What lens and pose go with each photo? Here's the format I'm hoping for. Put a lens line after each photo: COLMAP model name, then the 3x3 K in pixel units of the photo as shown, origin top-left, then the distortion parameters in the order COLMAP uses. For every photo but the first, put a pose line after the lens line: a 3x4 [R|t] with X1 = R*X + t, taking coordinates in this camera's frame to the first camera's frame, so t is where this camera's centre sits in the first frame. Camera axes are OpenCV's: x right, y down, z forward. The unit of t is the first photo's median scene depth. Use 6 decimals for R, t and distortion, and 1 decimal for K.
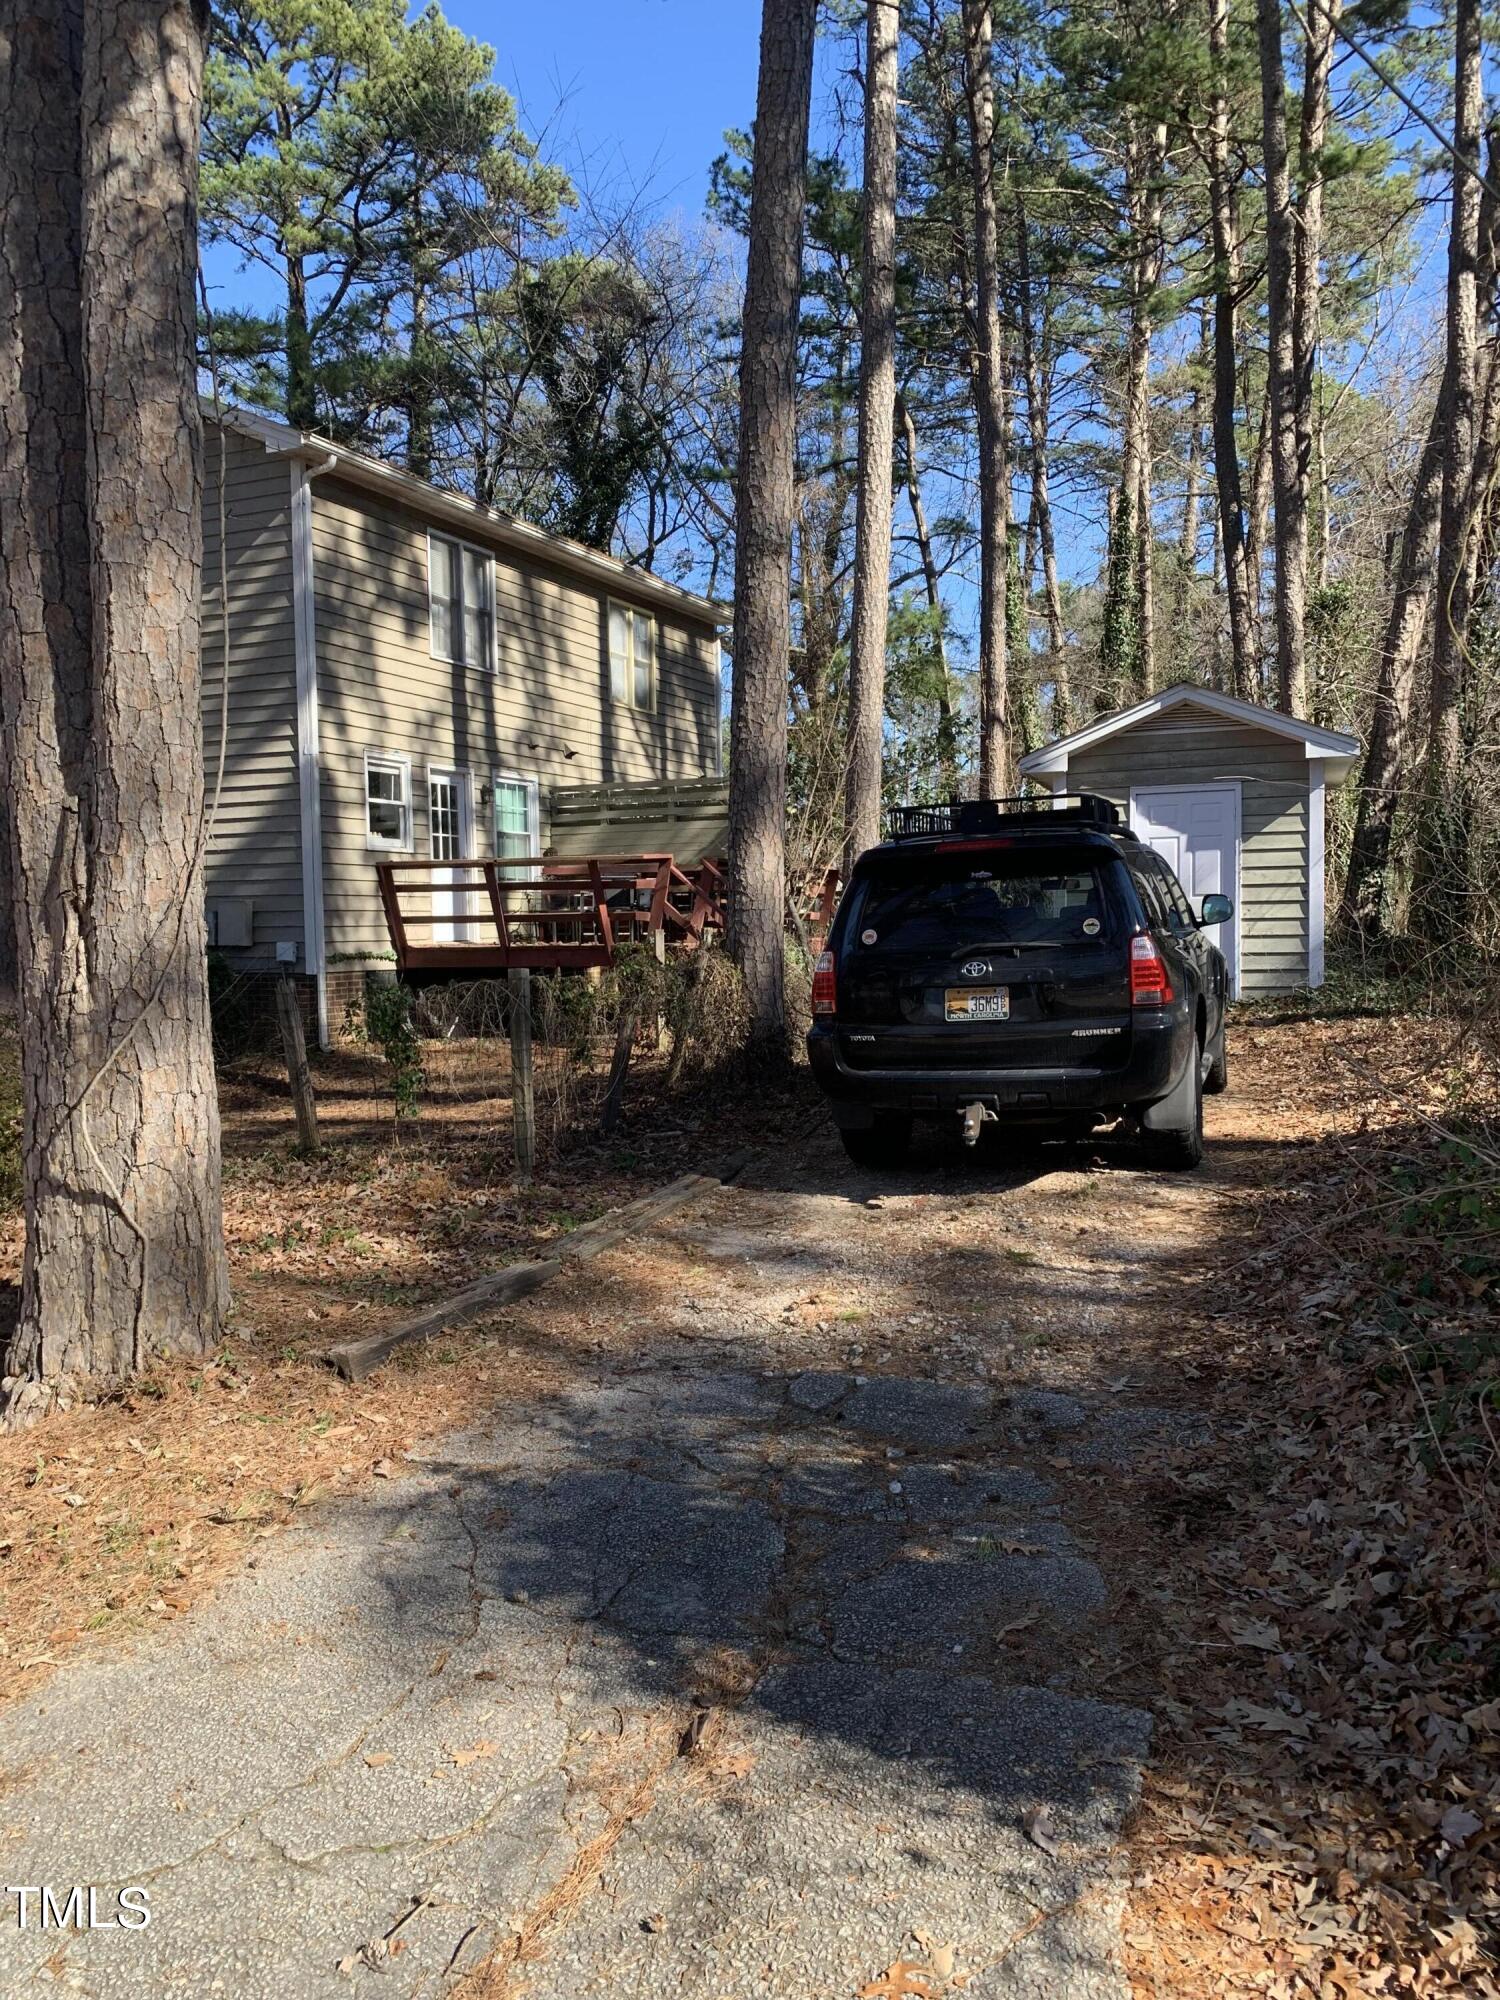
lens RADIAL K [[1543.3, 0, 748.2], [0, 1543.3, 1001.7], [0, 0, 1]] dist [0.002596, -0.000774]
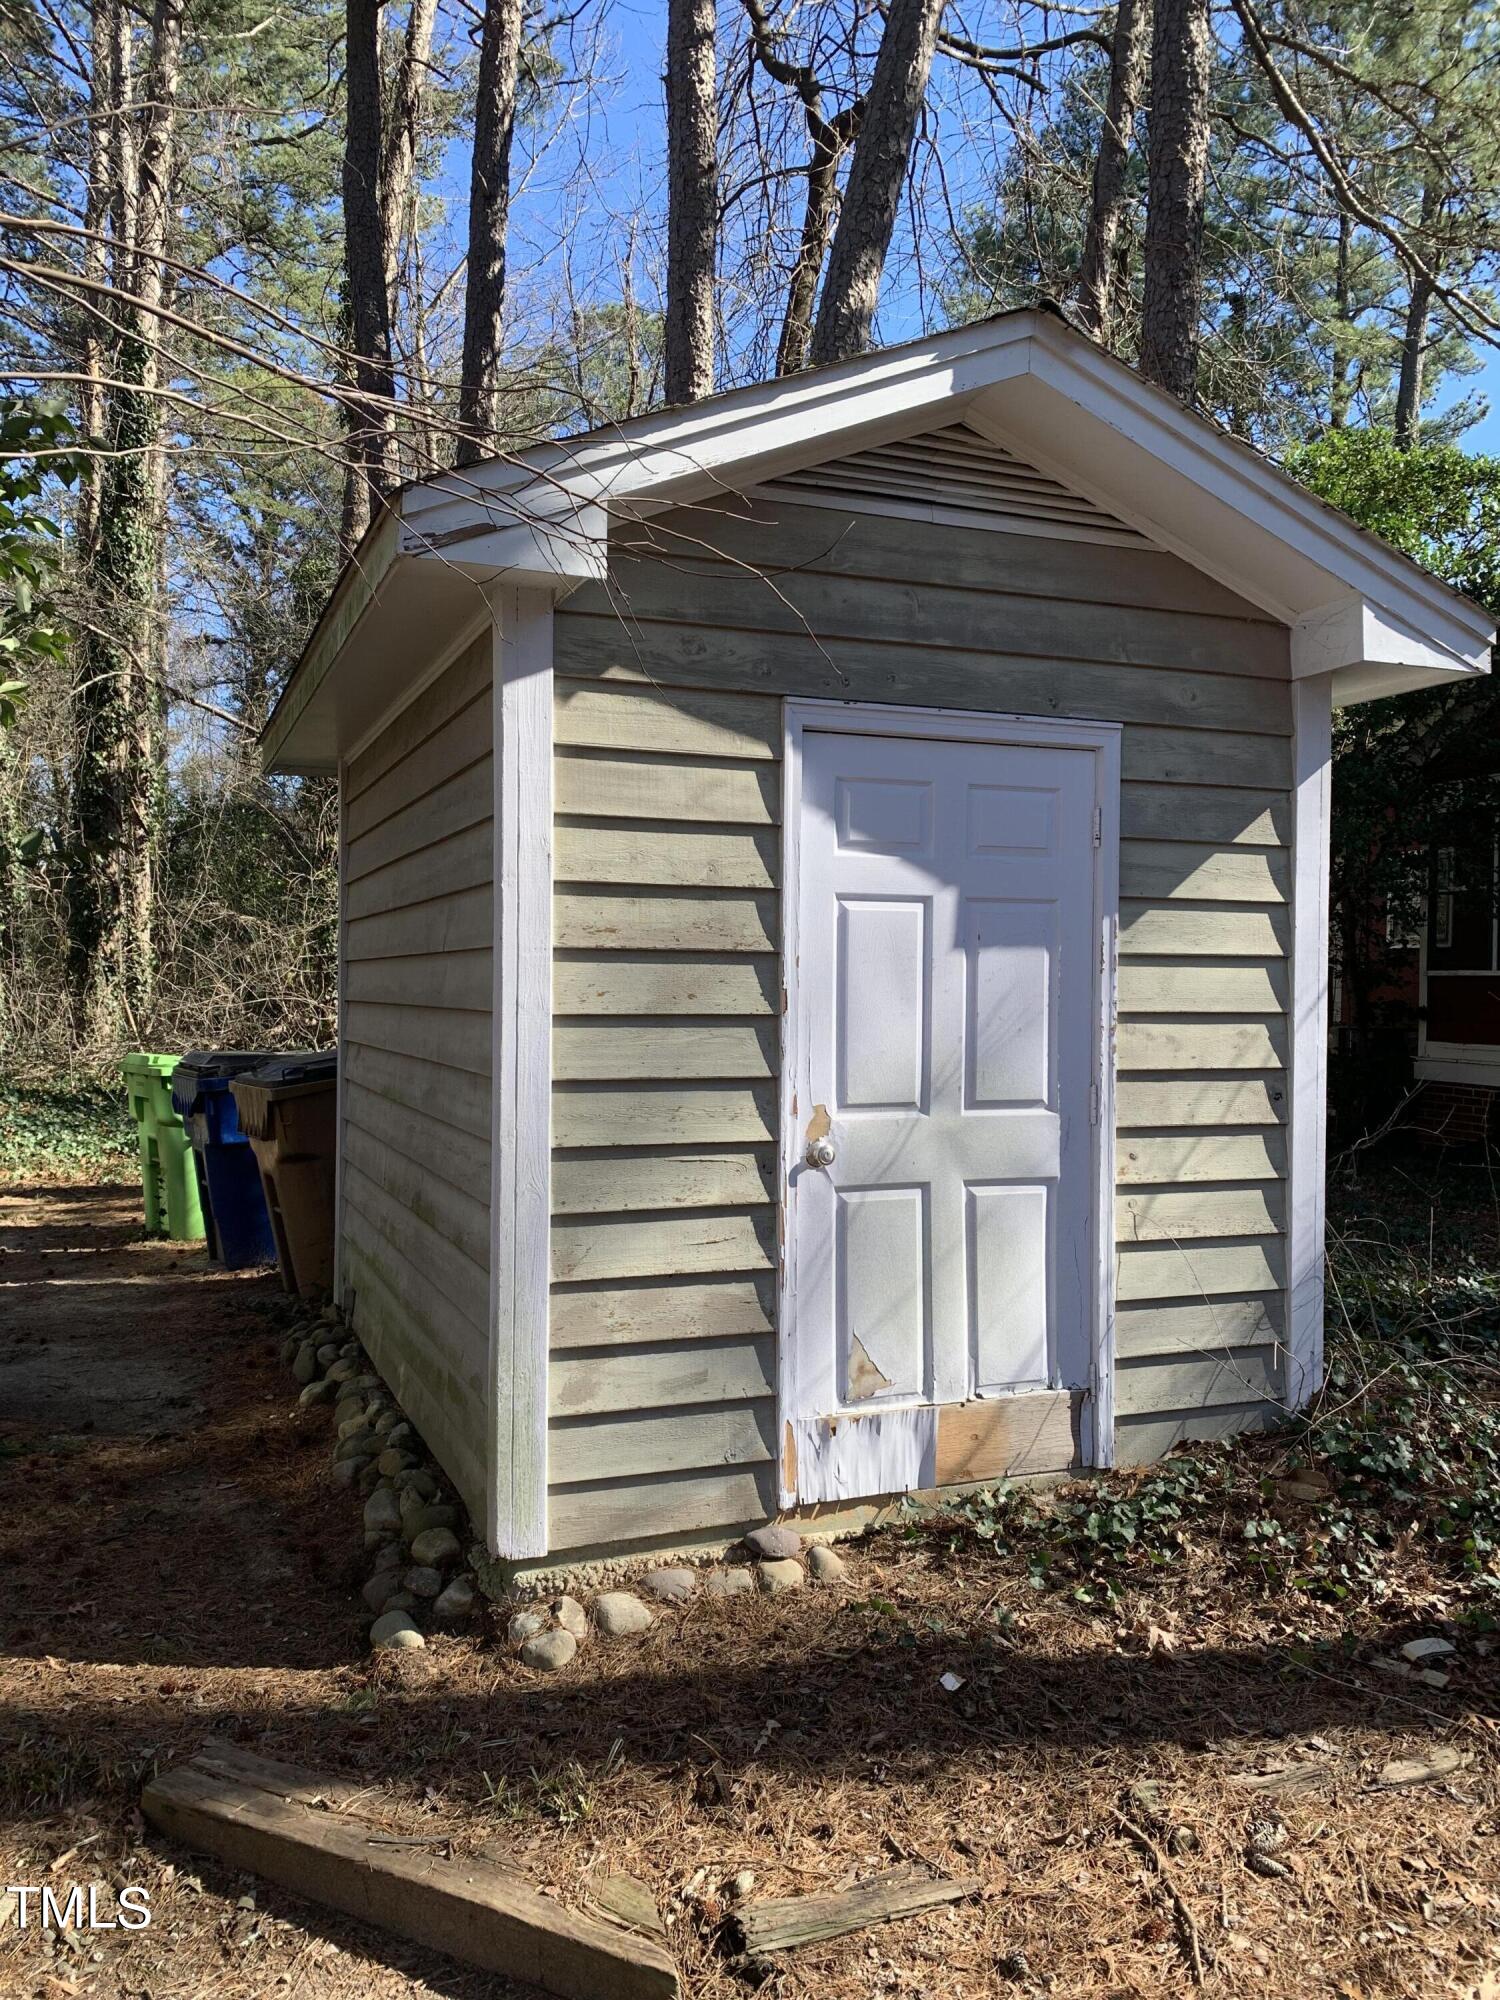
lens RADIAL K [[1543.3, 0, 748.5], [0, 1543.3, 1006.9], [0, 0, 1]] dist [0.002596, -0.000774]
pose [[0.743450, 0.021128, 0.668458, 0.070284], [0.020037, 0.998349, -0.053840, -0.073970], [-0.668491, 0.053421, 0.741799, 0.831677]]
